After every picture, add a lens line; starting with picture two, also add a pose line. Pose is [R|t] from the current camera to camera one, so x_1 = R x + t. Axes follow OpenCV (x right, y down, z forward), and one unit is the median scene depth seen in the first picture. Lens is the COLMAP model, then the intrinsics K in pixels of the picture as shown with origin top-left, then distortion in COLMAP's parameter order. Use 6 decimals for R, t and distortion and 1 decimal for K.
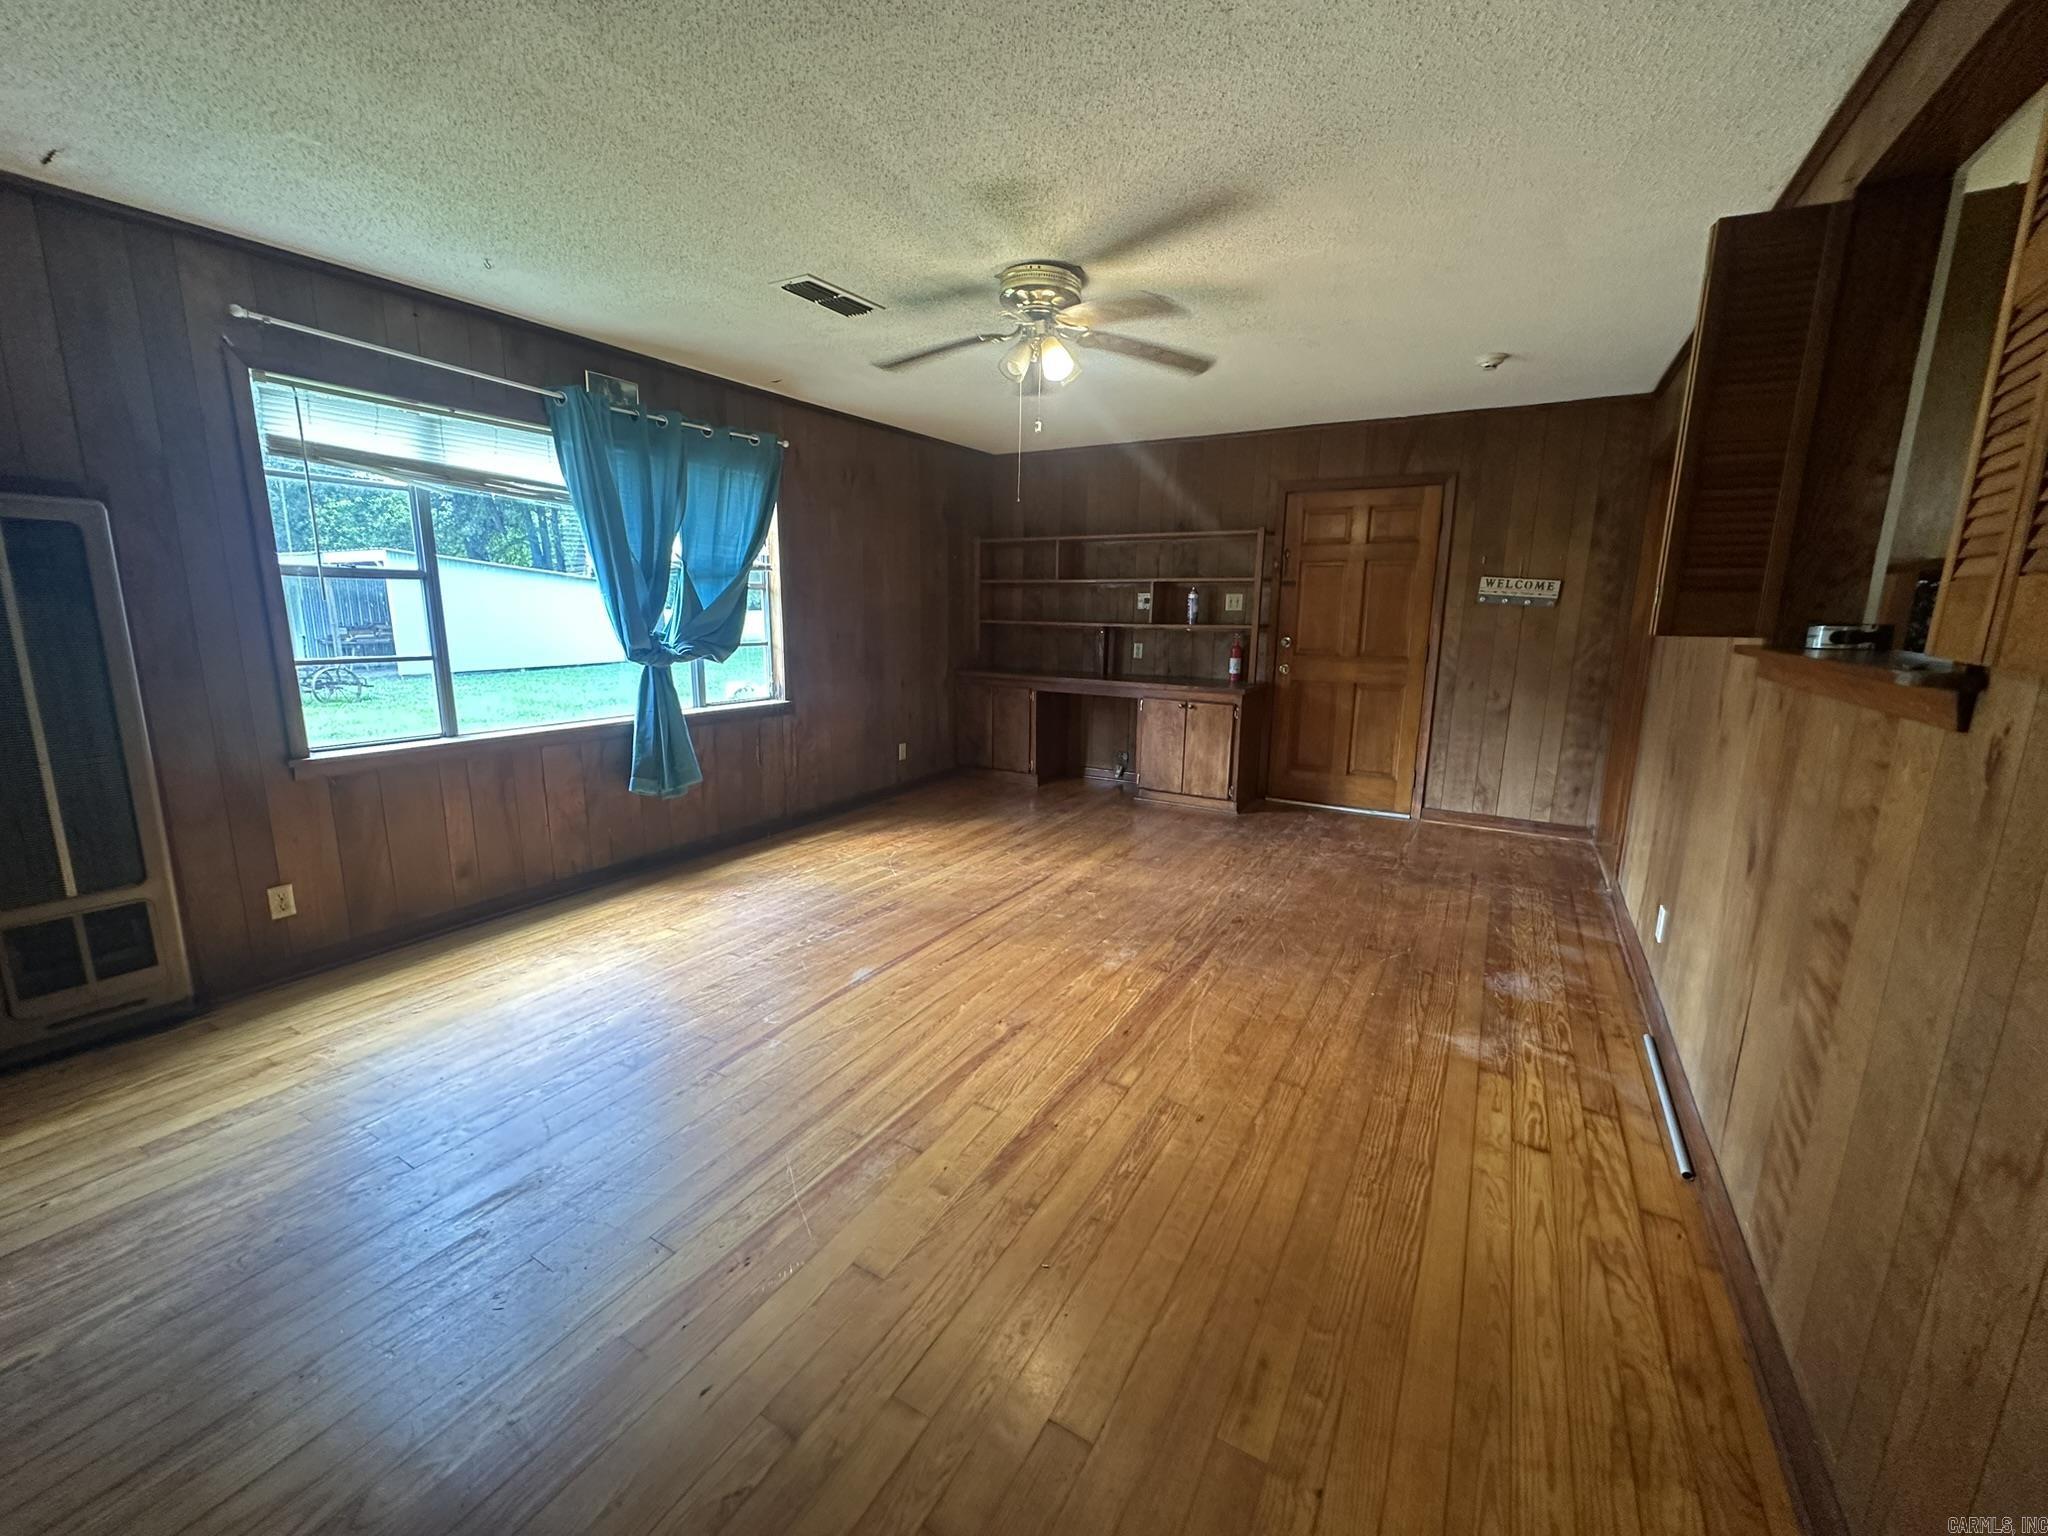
lens RADIAL K [[819.2, 0, 1020.9], [0, 819.2, 766.6], [0, 0, 1]] dist [-0.004645, -0.000233]
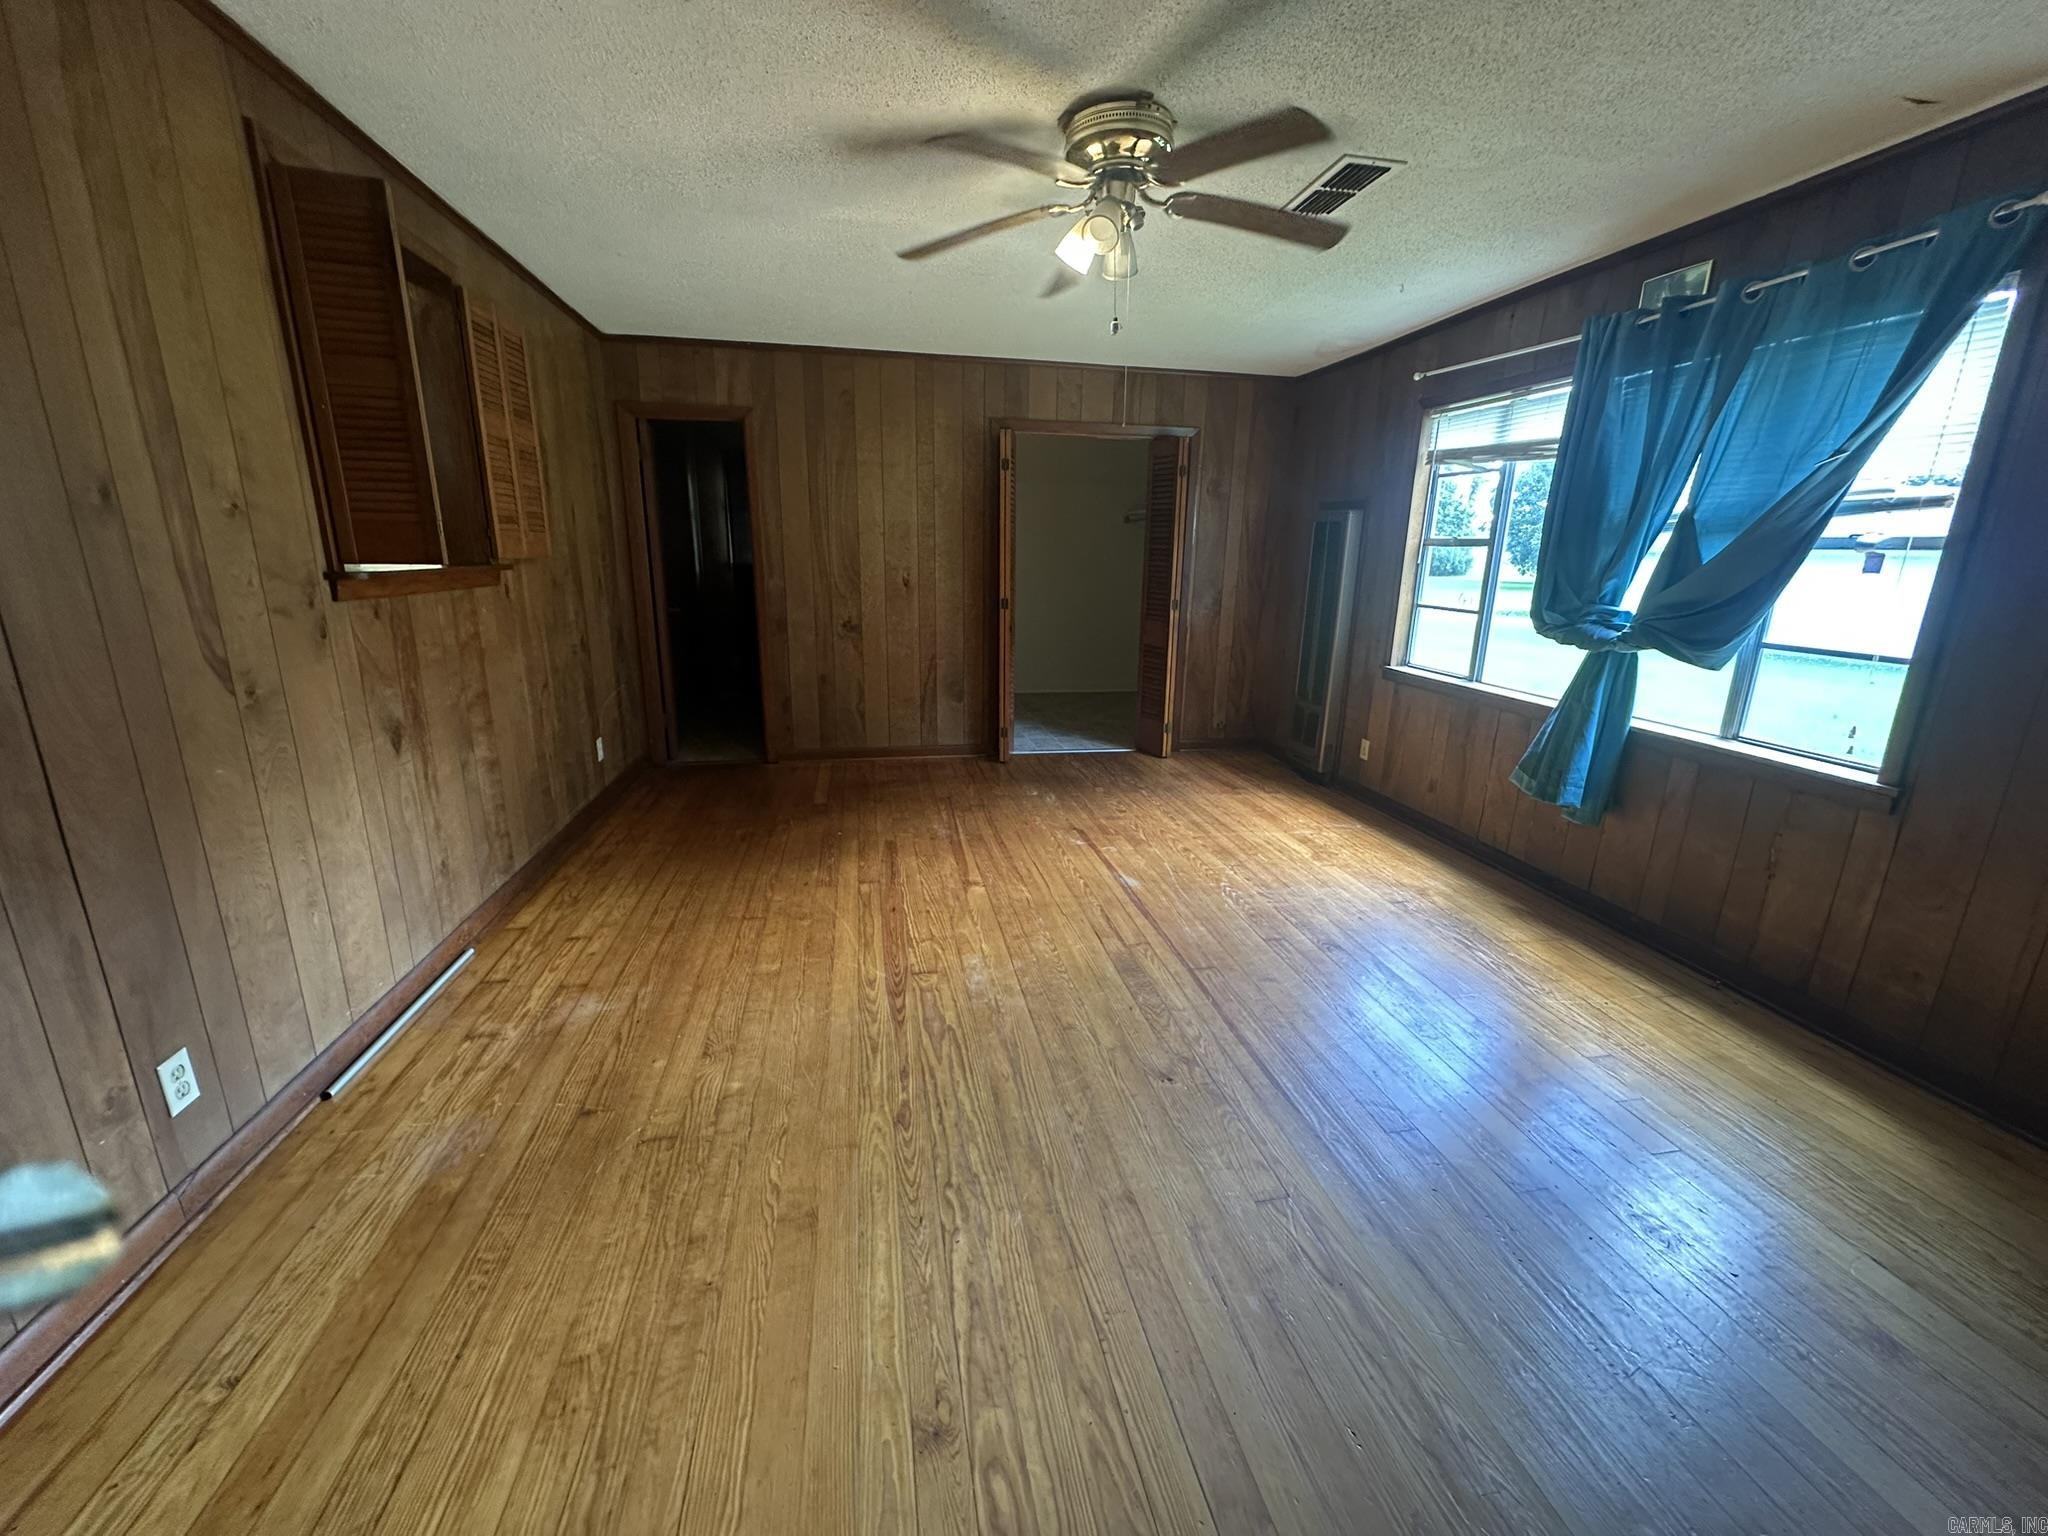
lens RADIAL K [[819.2, 0, 1020.6], [0, 819.2, 763.2], [0, 0, 1]] dist [-0.004645, -0.000233]
pose [[-0.751486, 0.142317, -0.644217, 0.634961], [-0.155881, 0.910509, 0.382981, -0.312816], [0.641070, 0.388226, -0.662050, 1.585645]]
